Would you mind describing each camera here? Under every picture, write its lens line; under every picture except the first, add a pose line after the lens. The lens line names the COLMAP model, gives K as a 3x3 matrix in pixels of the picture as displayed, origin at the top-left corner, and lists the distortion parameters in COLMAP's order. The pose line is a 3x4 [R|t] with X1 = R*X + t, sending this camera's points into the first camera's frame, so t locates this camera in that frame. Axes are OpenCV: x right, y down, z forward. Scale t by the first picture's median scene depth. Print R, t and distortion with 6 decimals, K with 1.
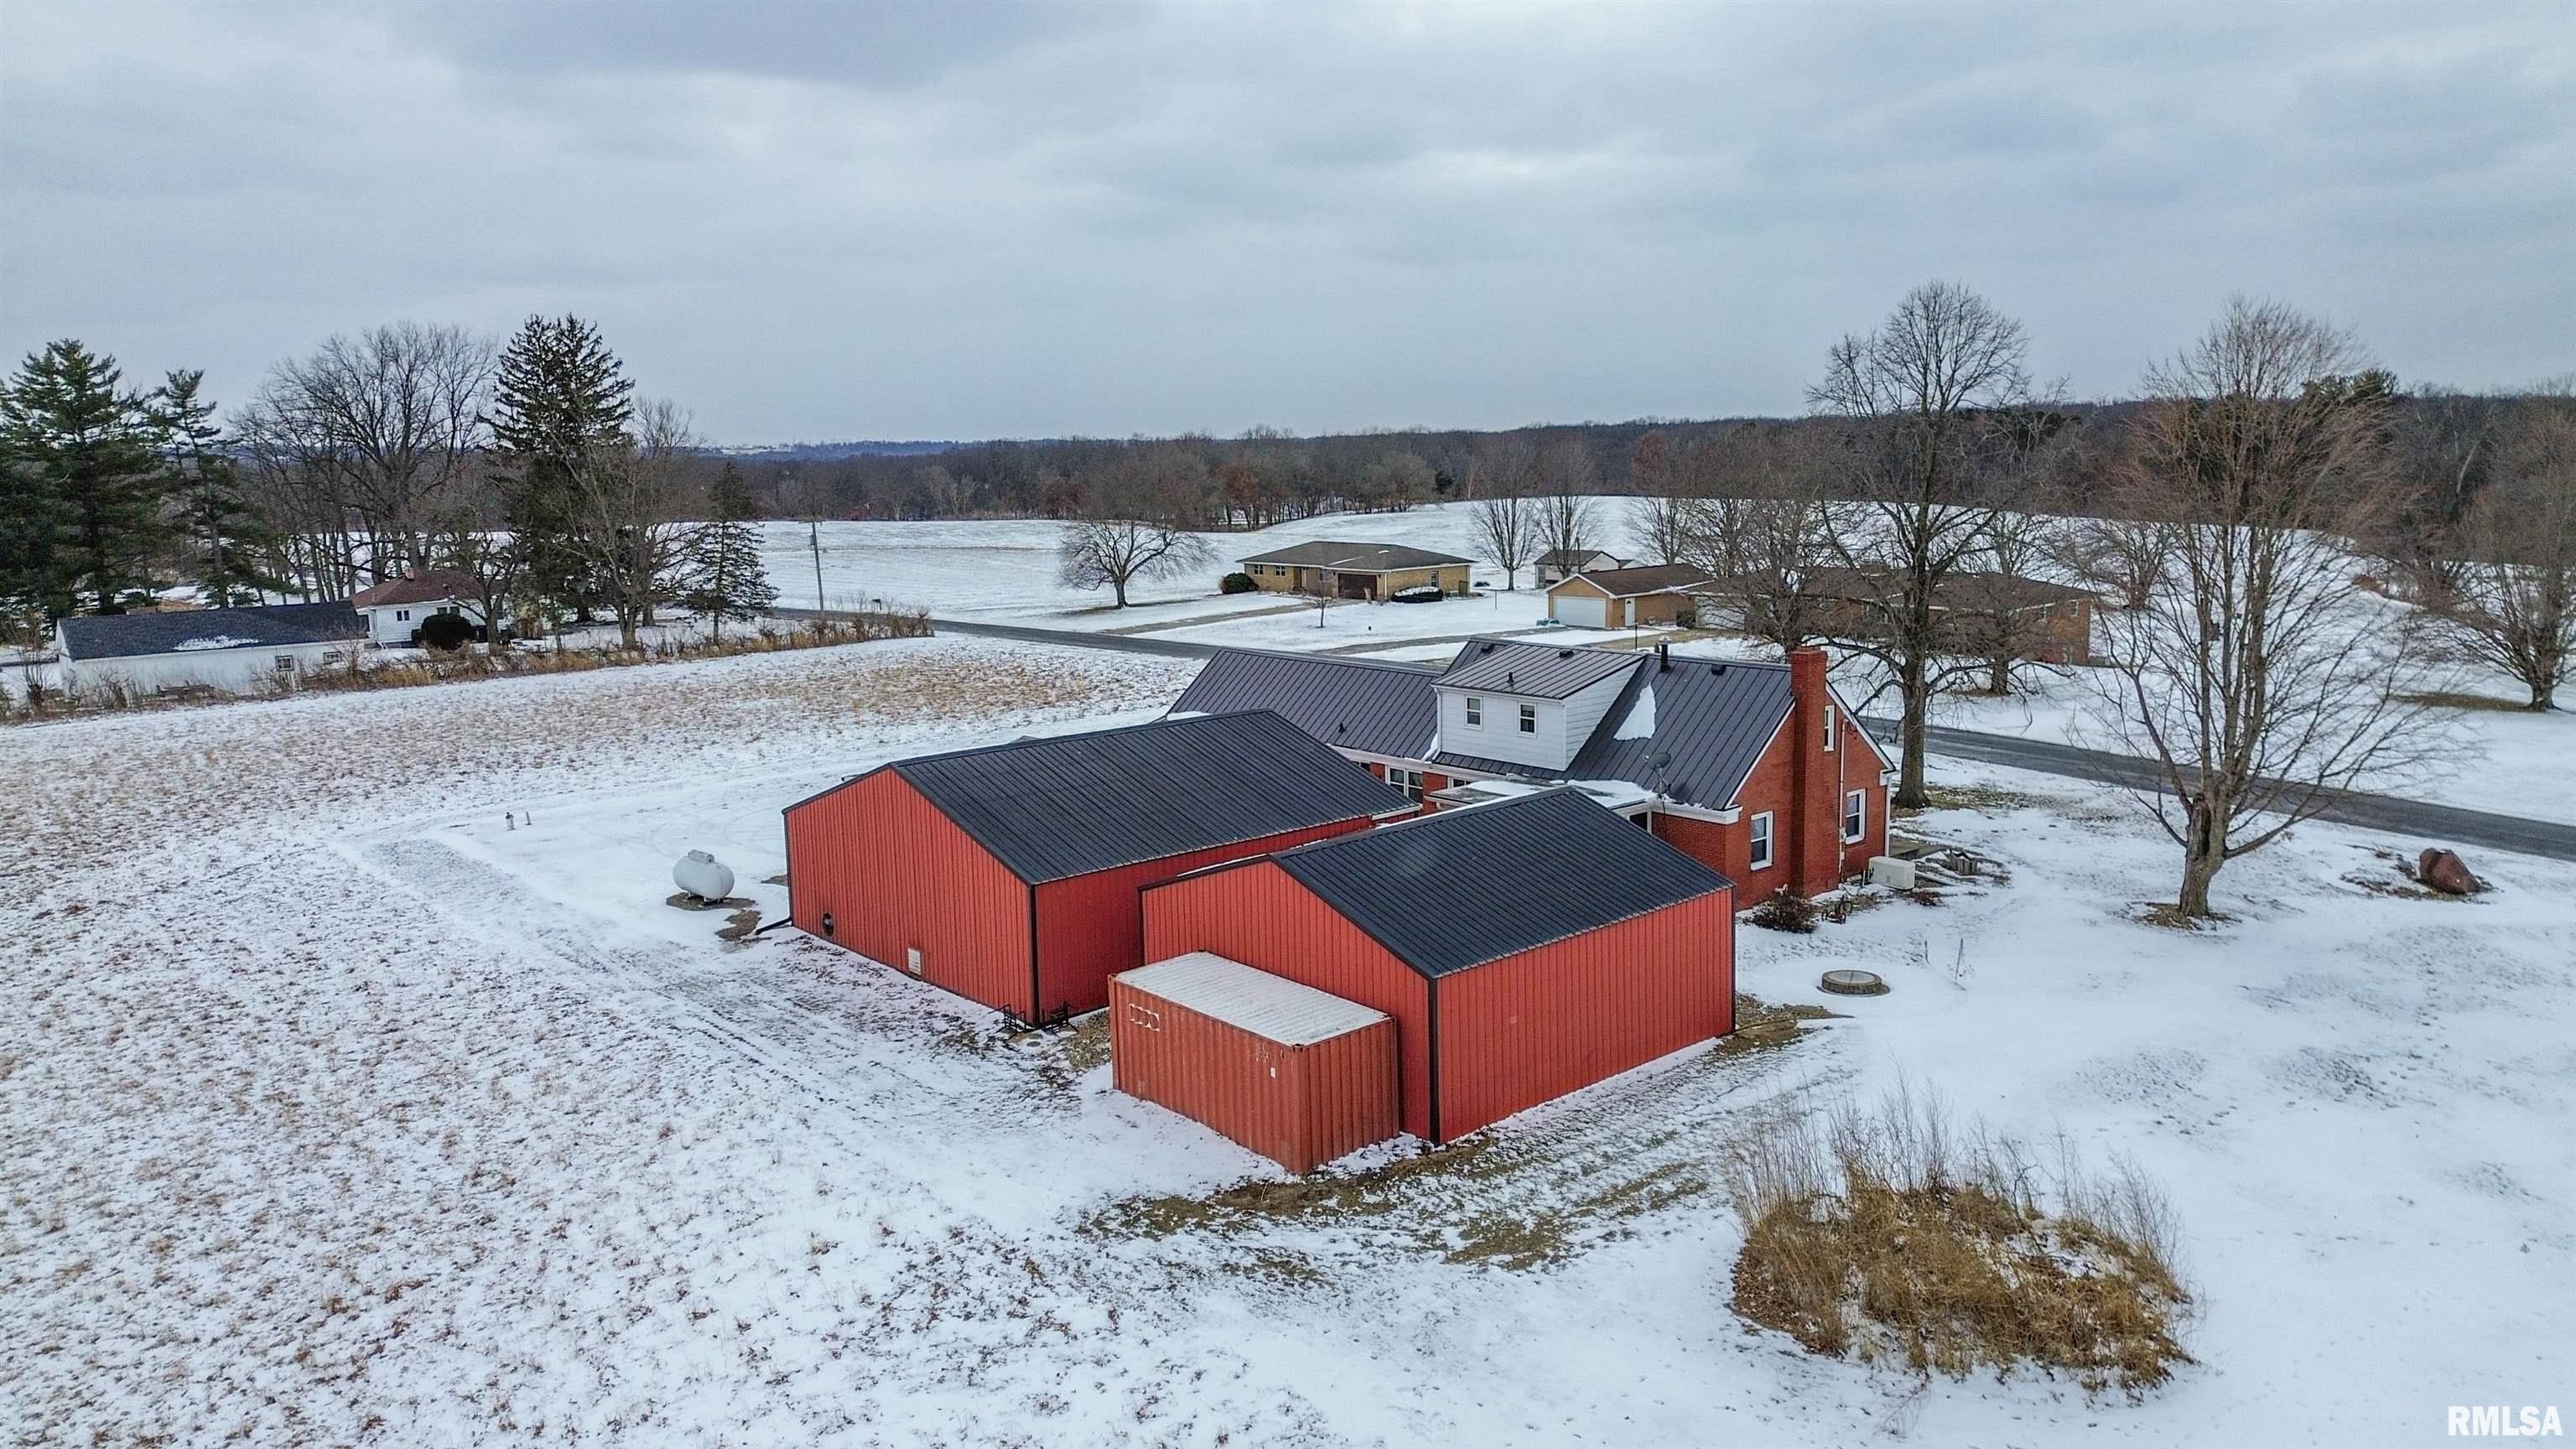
lens RADIAL K [[1803.2, 0, 1292.5], [0, 1803.2, 713.0], [0, 0, 1]] dist [0.083746, -0.069827]
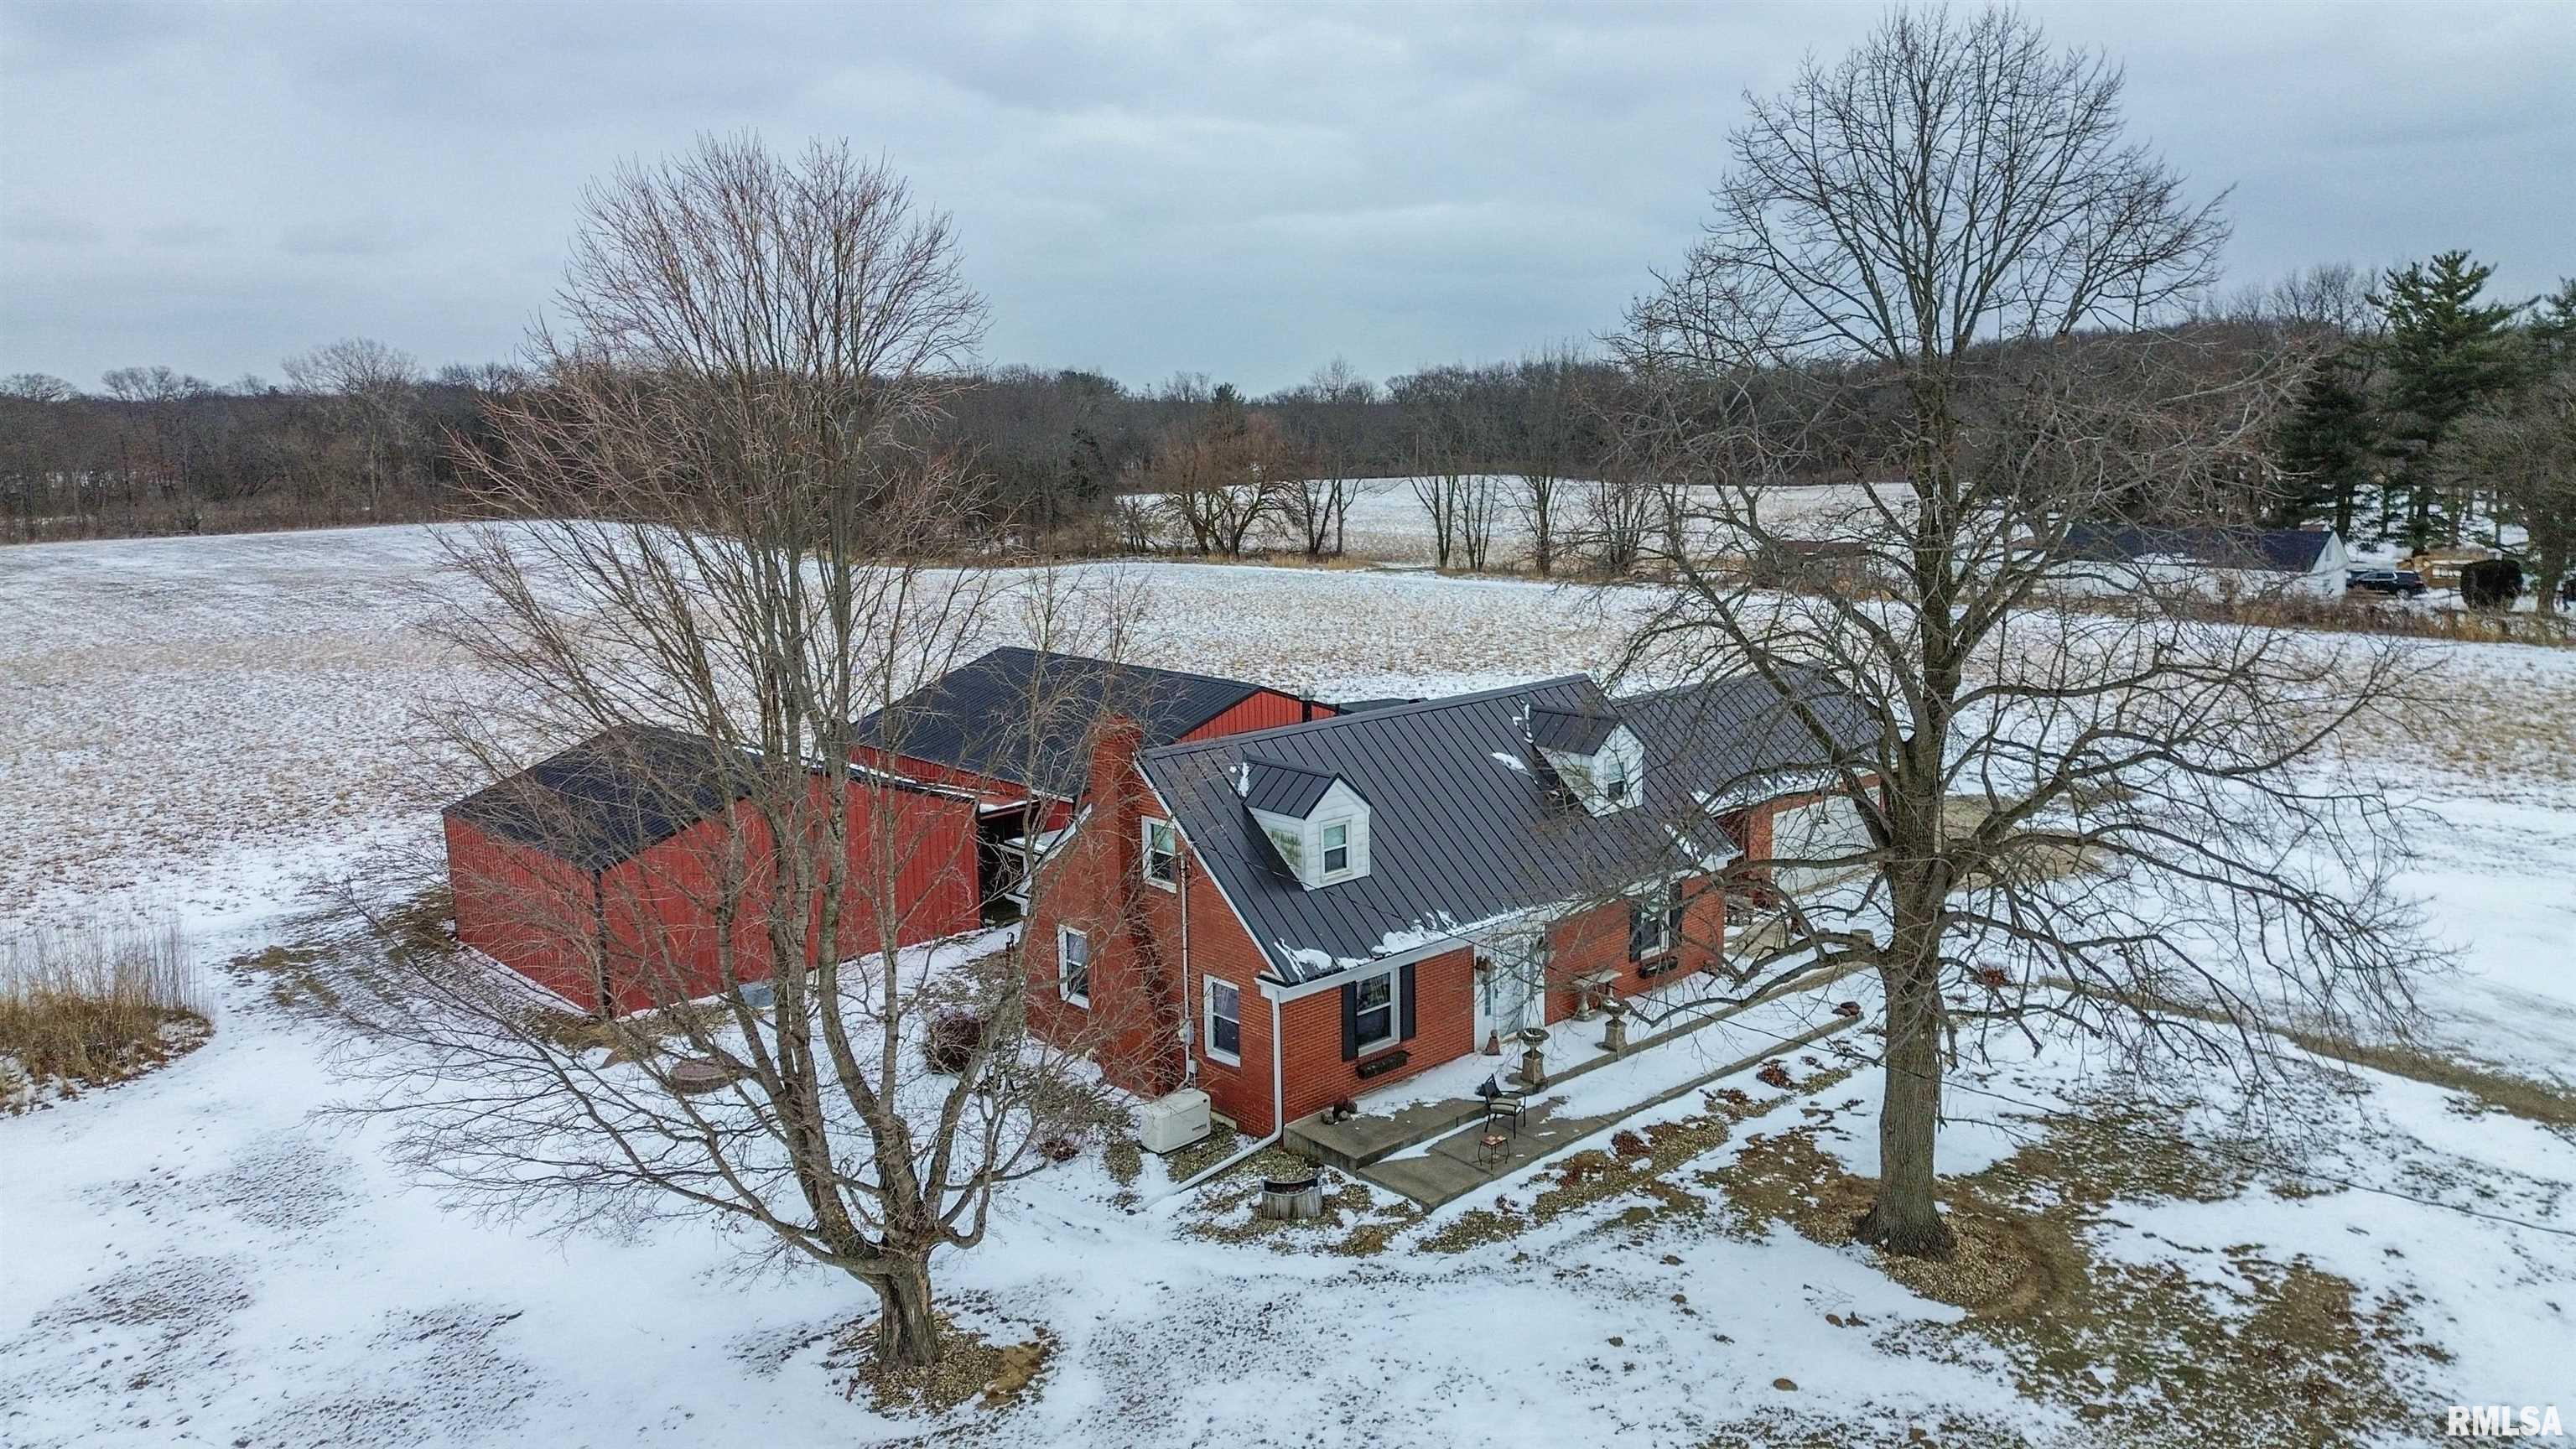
lens RADIAL K [[1827.2, 0, 1304.7], [0, 1827.2, 727.2], [0, 0, 1]] dist [0.031436, -0.002620]
pose [[0.029291, 0.203058, -0.978728, 1.357880], [-0.134053, 0.971101, 0.197464, -0.255878], [0.990541, 0.125417, 0.055665, 1.492213]]
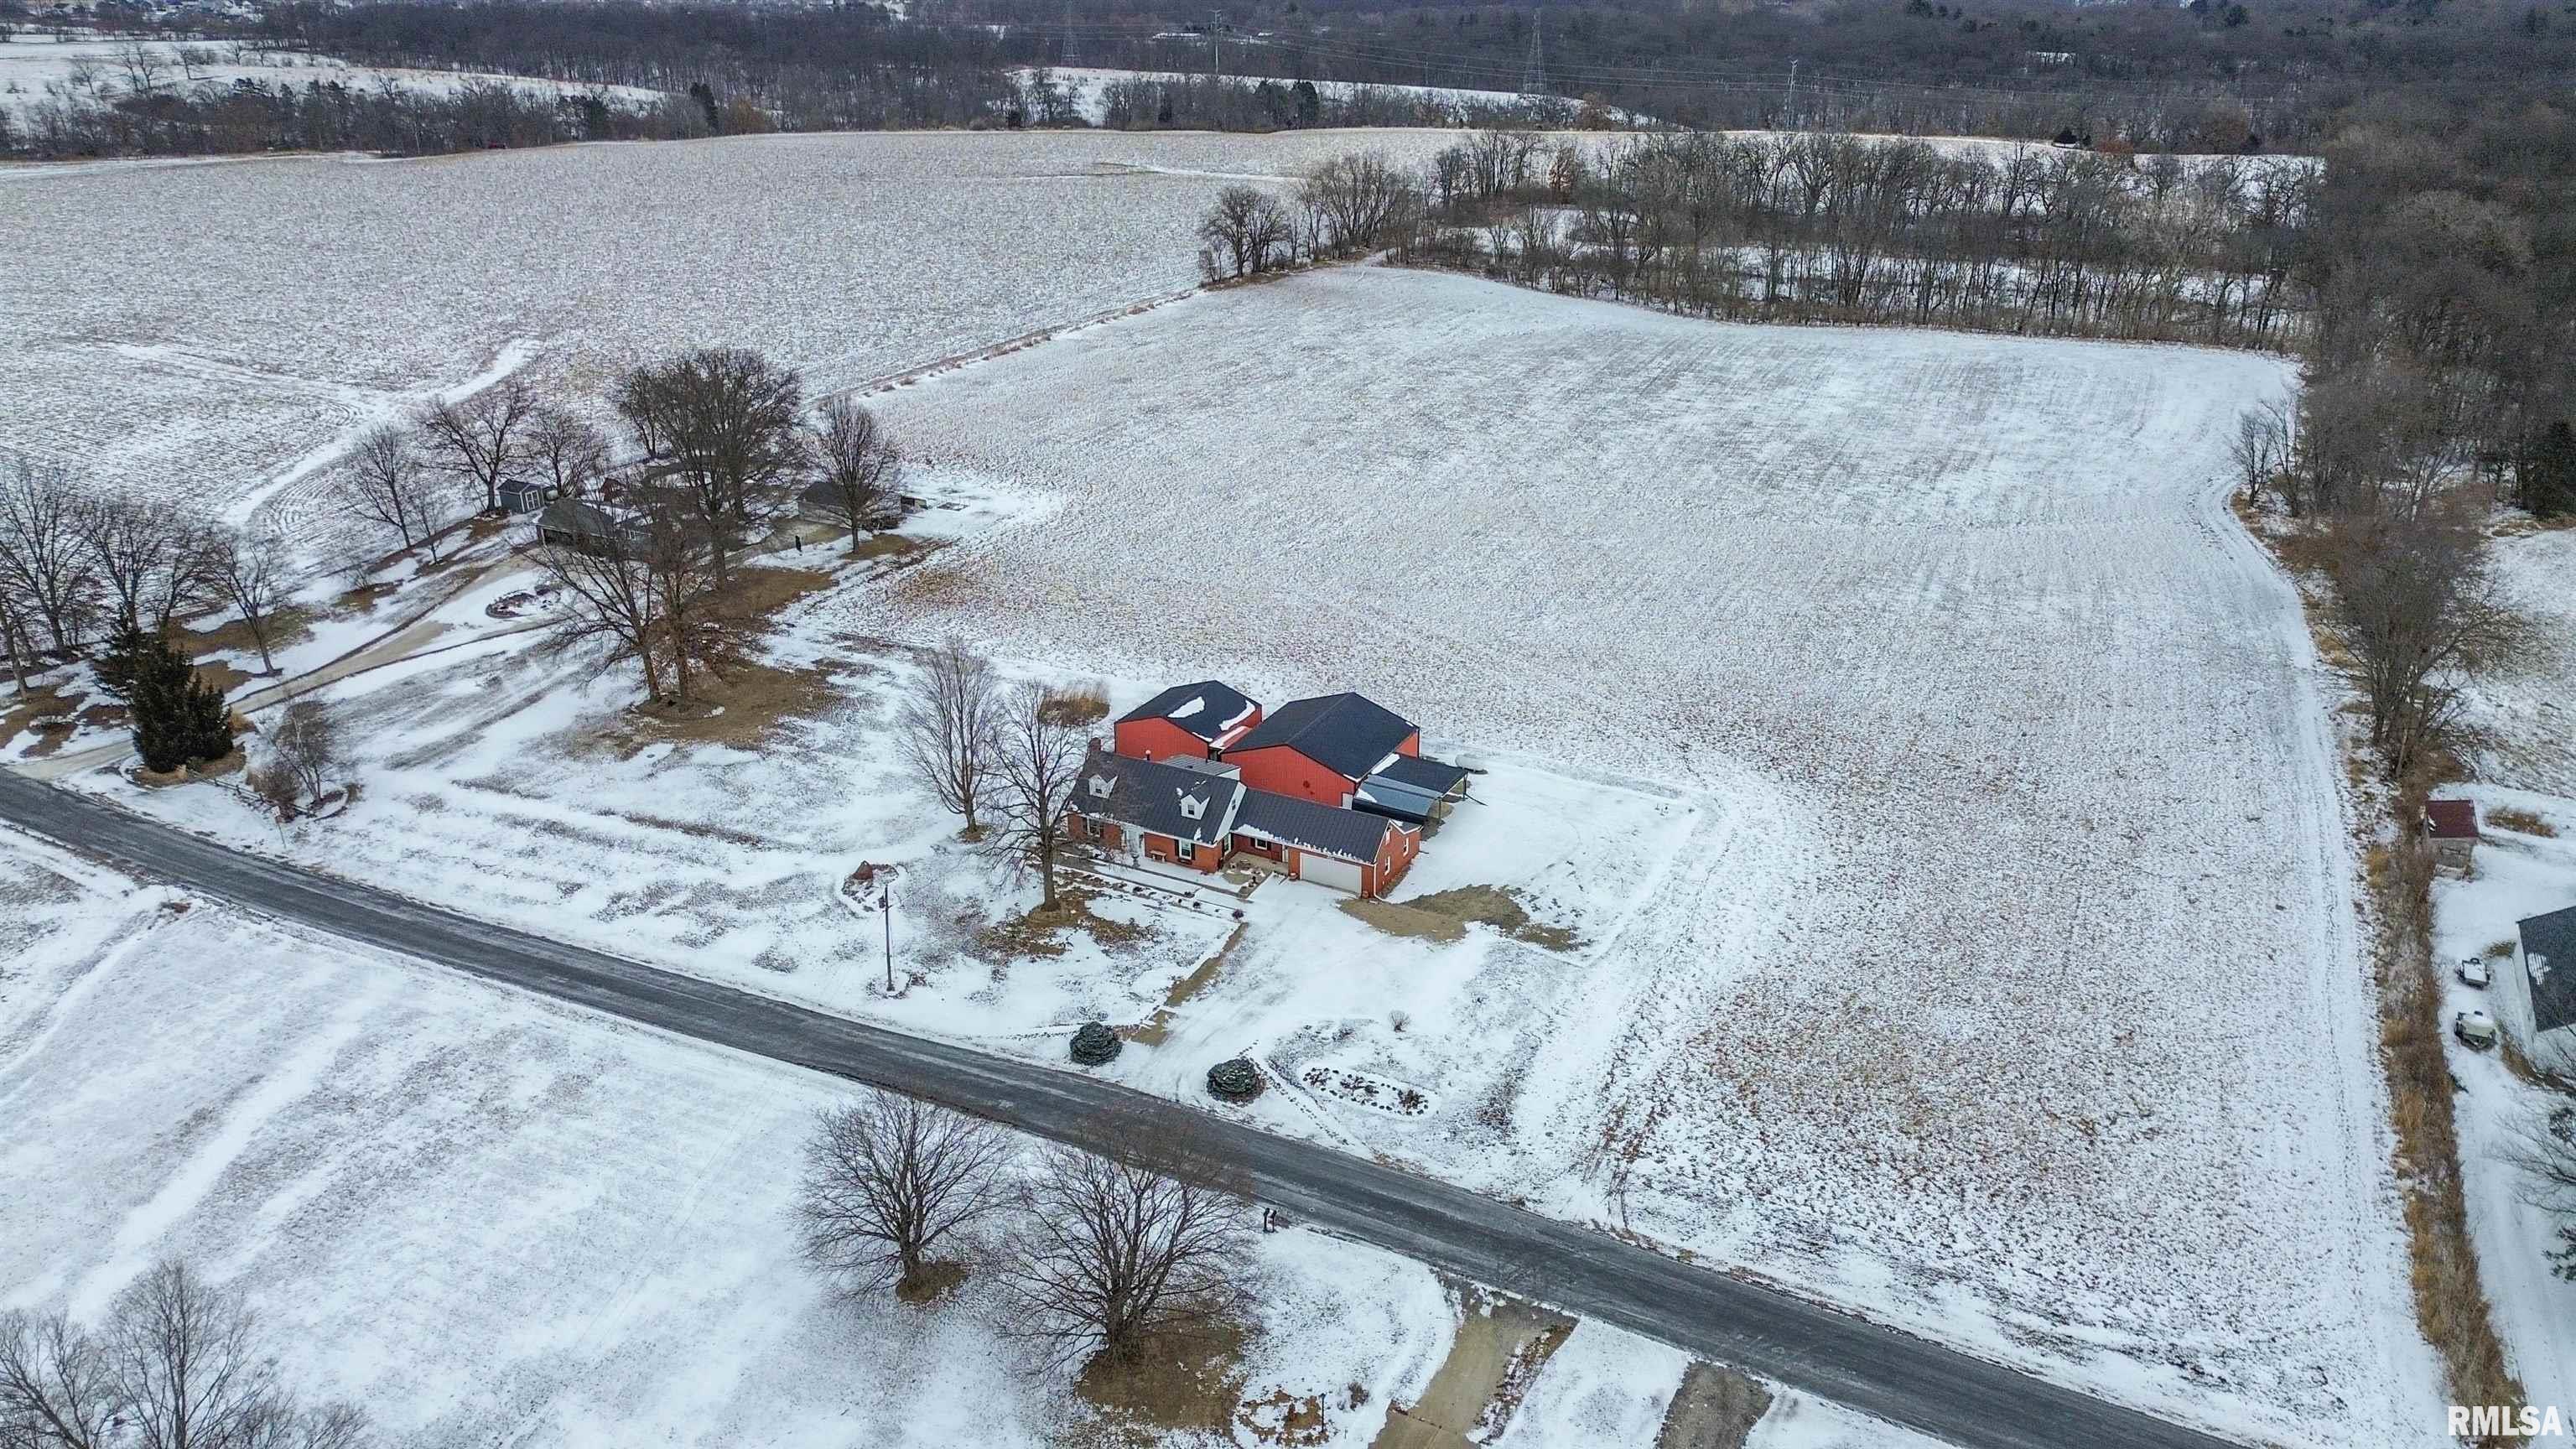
lens RADIAL K [[1803.2, 0, 1292.5], [0, 1803.2, 713.0], [0, 0, 1]] dist [0.083746, -0.069827]
pose [[-0.930809, 0.171773, -0.322628, 1.301292], [-0.022179, 0.854517, 0.518950, -2.282497], [0.364833, 0.490199, -0.791582, 4.885575]]
